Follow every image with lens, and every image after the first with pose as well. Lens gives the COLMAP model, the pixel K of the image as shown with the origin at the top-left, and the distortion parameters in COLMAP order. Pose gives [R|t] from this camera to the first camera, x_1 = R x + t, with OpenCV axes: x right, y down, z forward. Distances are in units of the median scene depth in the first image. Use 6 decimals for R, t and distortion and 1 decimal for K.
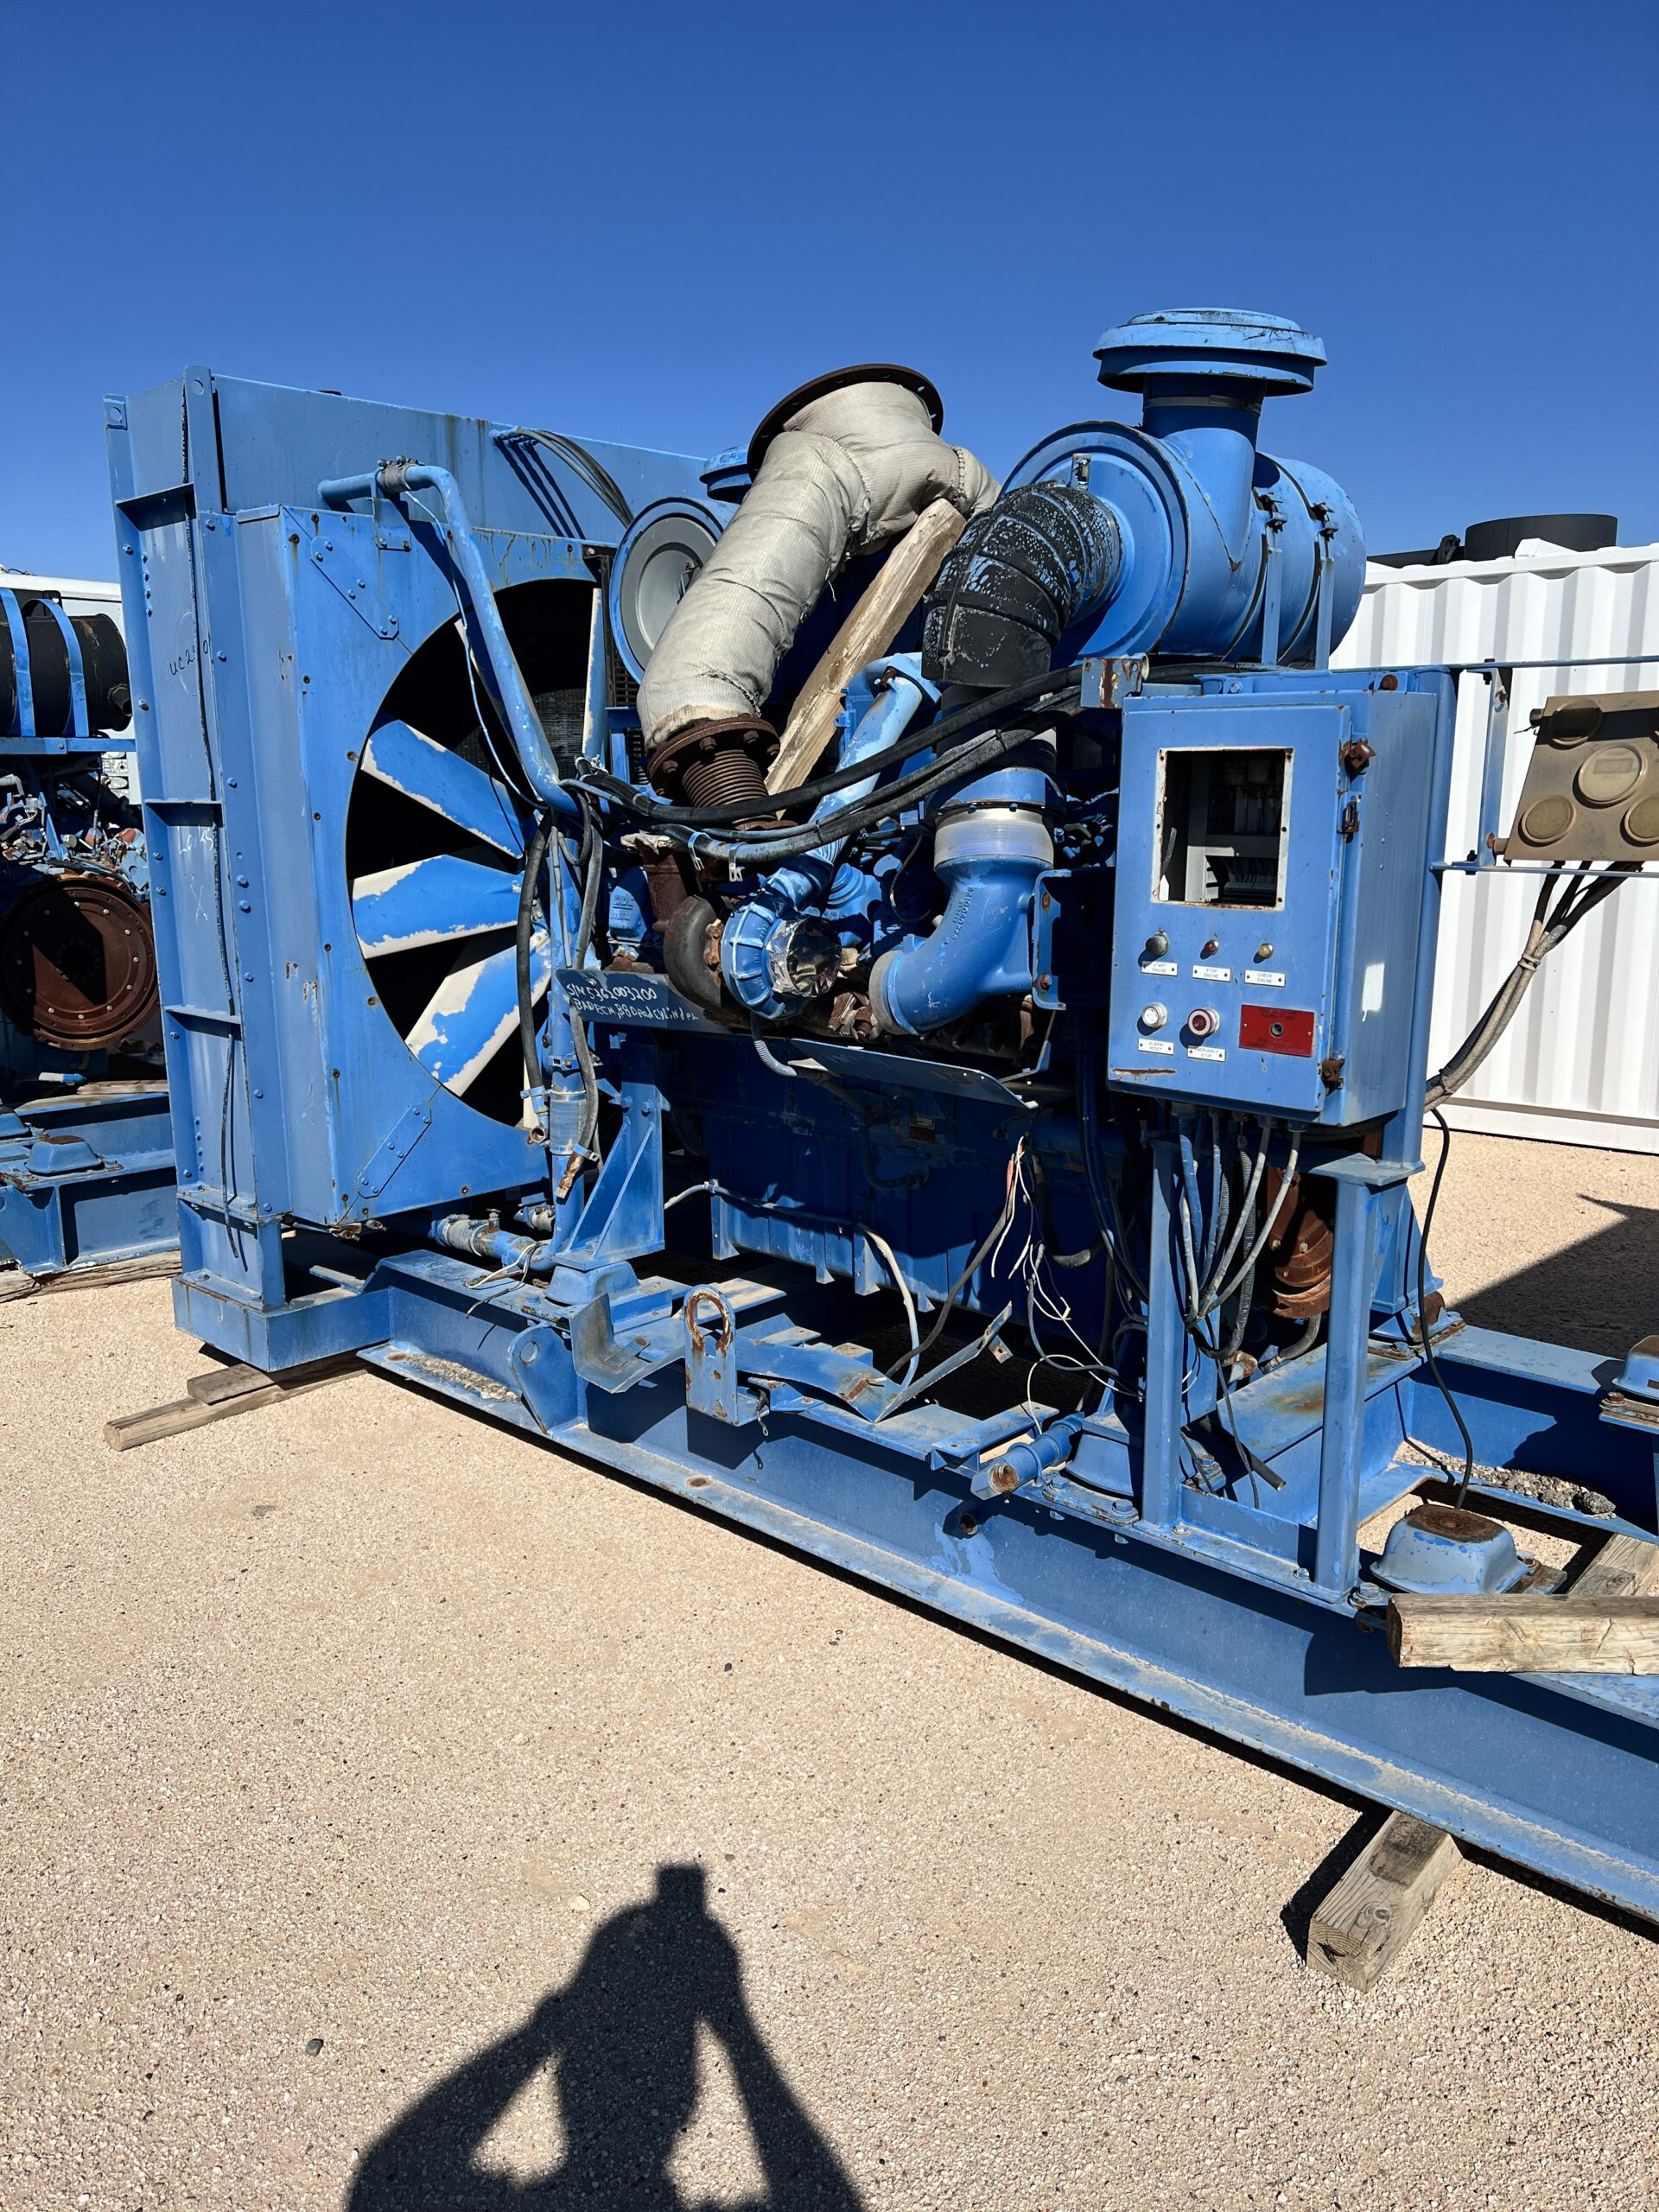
lens RADIAL K [[1650.0, 0, 877.0], [0, 1650.0, 1113.9], [0, 0, 1]] dist [0.062001, -0.063272]
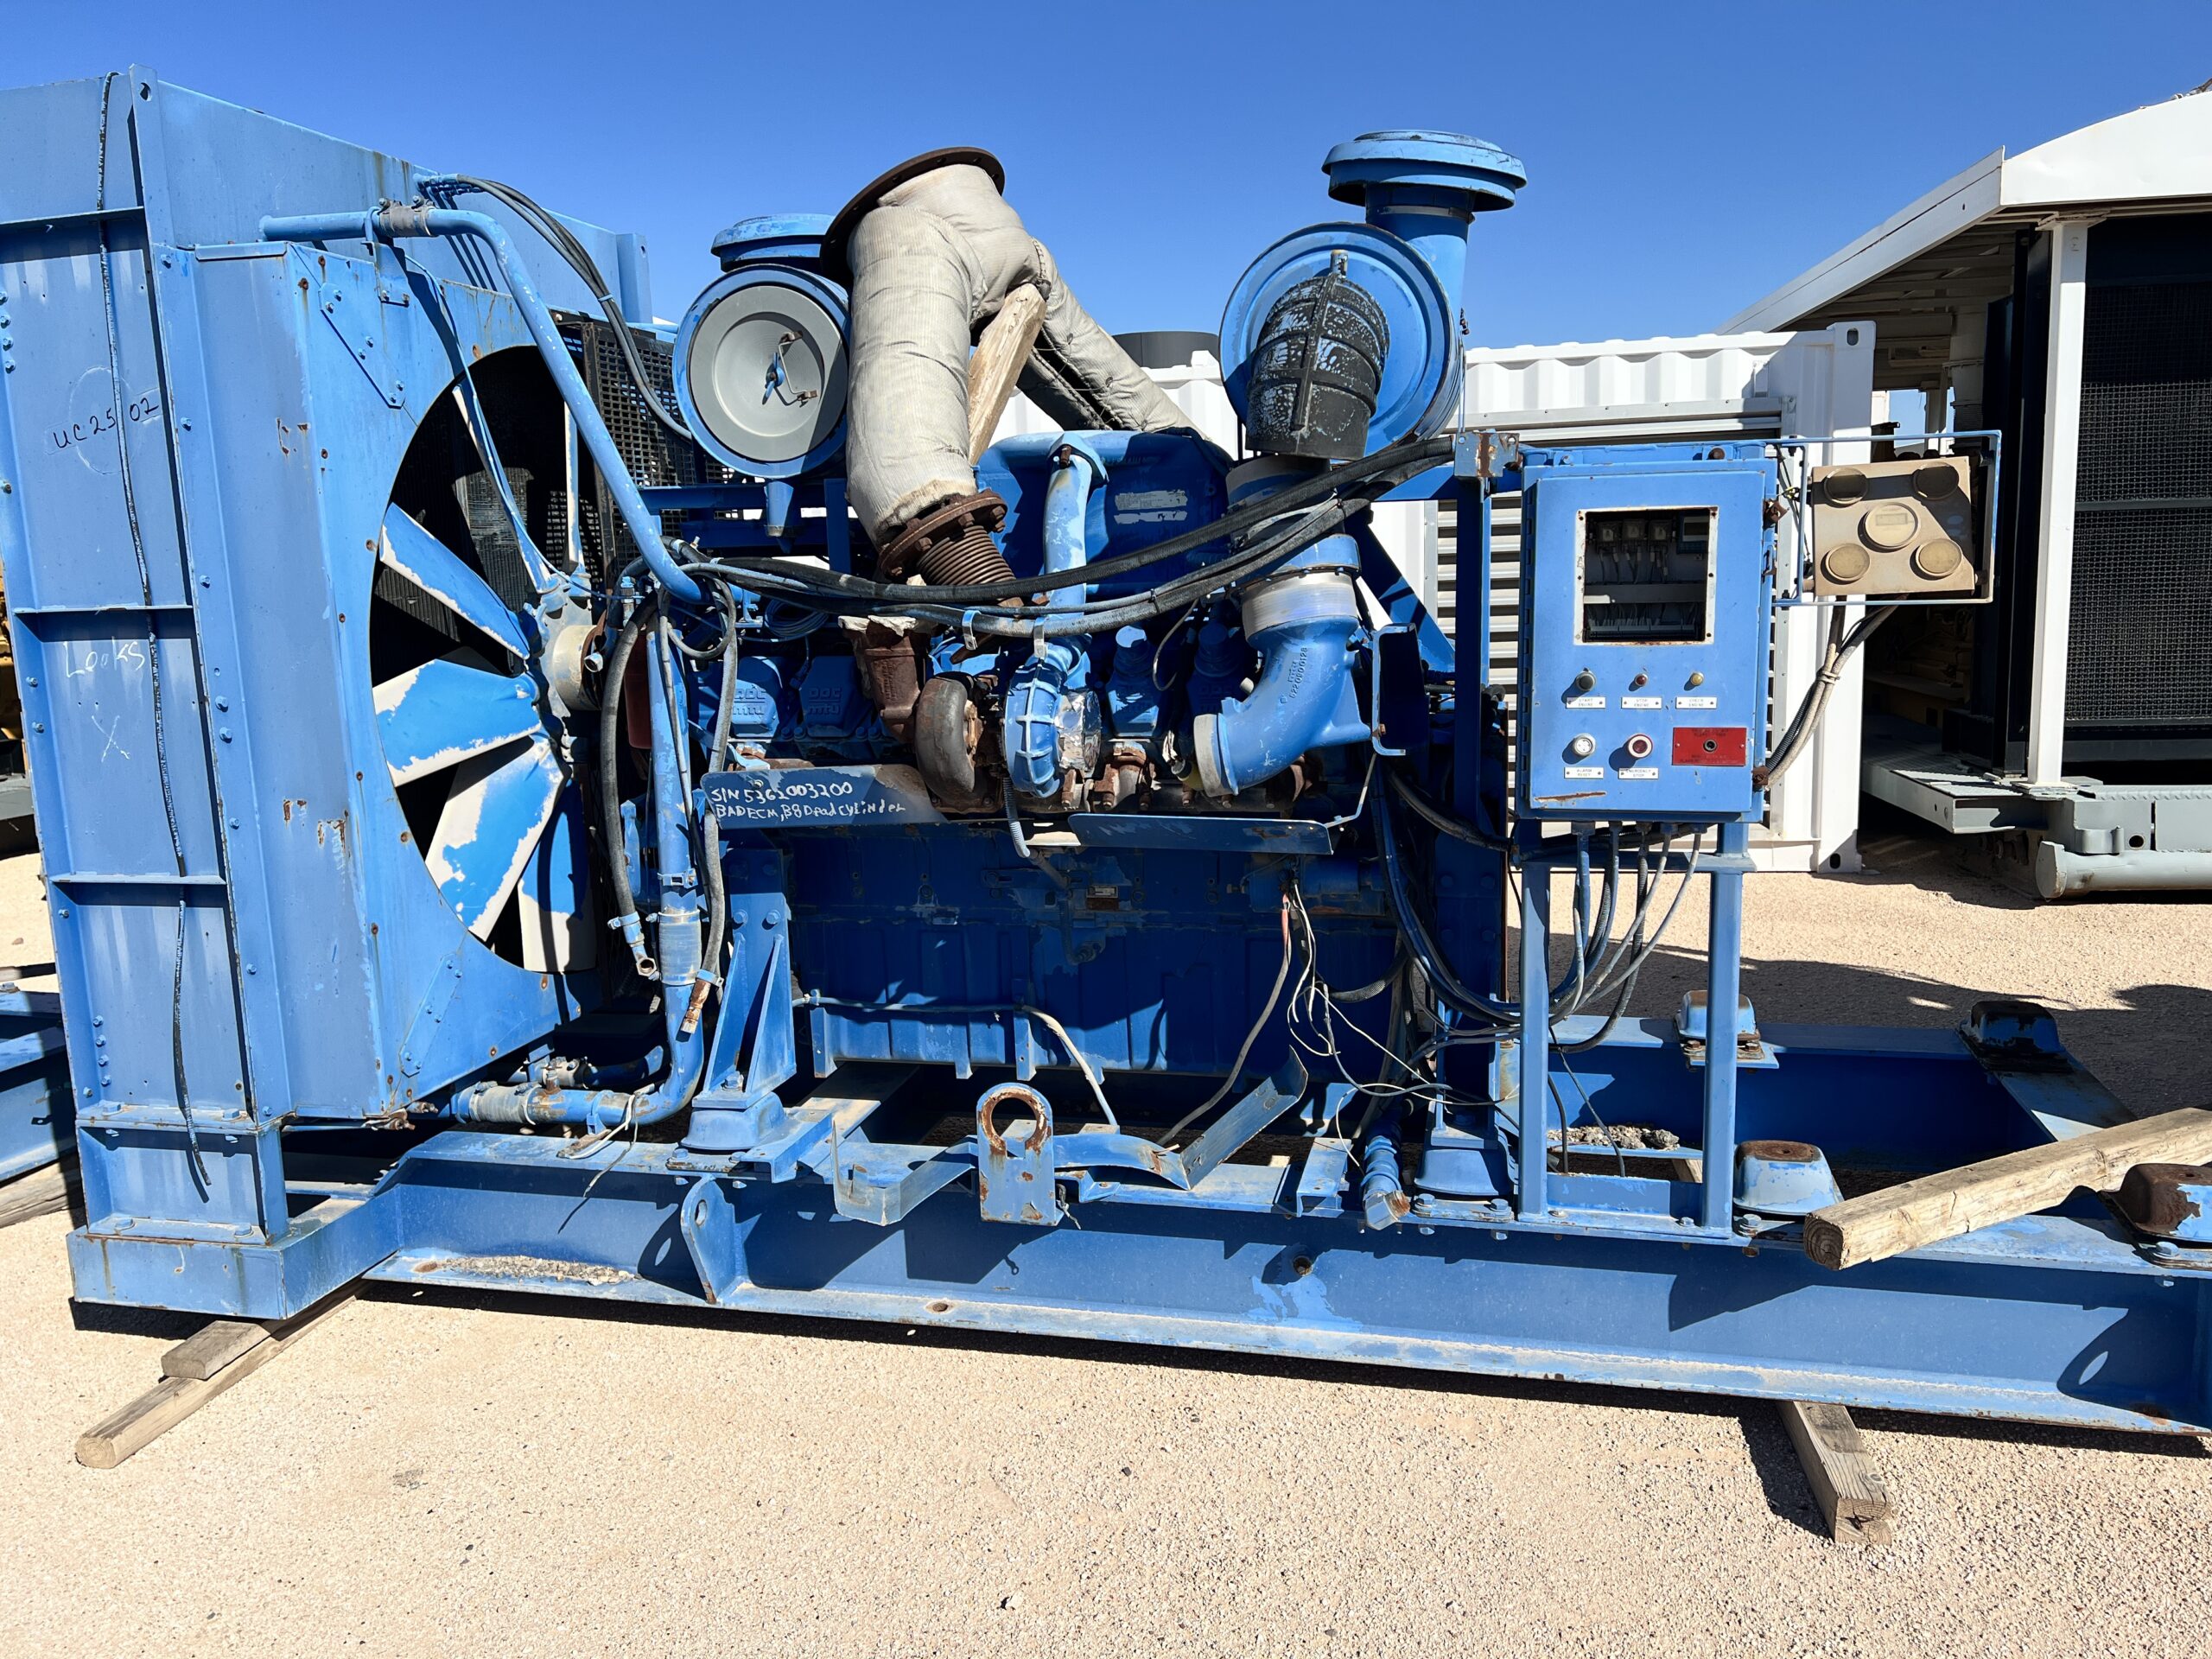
lens RADIAL K [[1650.0, 0, 1119.0], [0, 1650.0, 810.9], [0, 0, 1]] dist [0.062001, -0.063272]
pose [[0.871107, -0.095970, 0.481624, -0.433209], [0.123857, 0.991950, -0.026359, -0.016247], [-0.475217, 0.082614, 0.875982, 0.110709]]
